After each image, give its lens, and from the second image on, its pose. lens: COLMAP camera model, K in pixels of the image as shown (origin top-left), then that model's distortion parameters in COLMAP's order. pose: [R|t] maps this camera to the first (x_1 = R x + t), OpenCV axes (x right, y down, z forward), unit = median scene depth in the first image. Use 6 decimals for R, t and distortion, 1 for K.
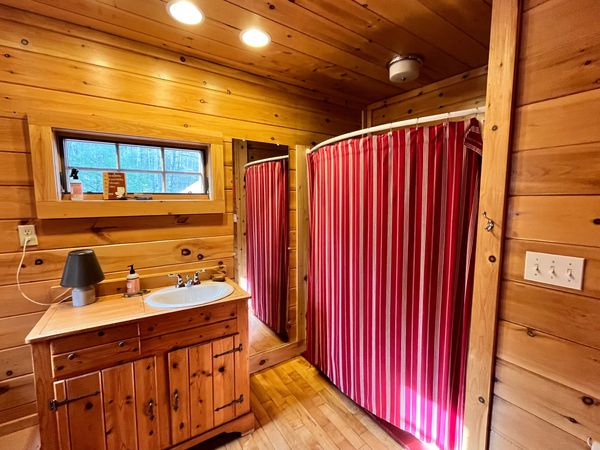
lens RADIAL K [[267.3, 0, 298.5], [0, 267.3, 226.7], [0, 0, 1]] dist [-0.002986, -0.001378]
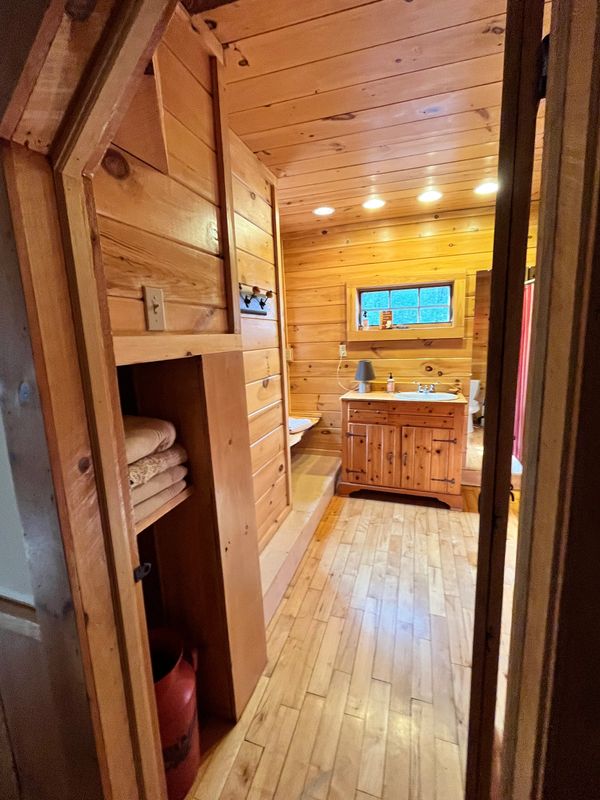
lens RADIAL K [[356.4, 0, 299.1], [0, 356.4, 398.6], [0, 0, 1]] dist [-0.002986, -0.001378]
pose [[0.619589, 0.111469, -0.776971, 0.665415], [-0.045400, 0.993297, 0.106301, 0.103459], [0.783612, -0.030588, 0.620497, -0.692016]]
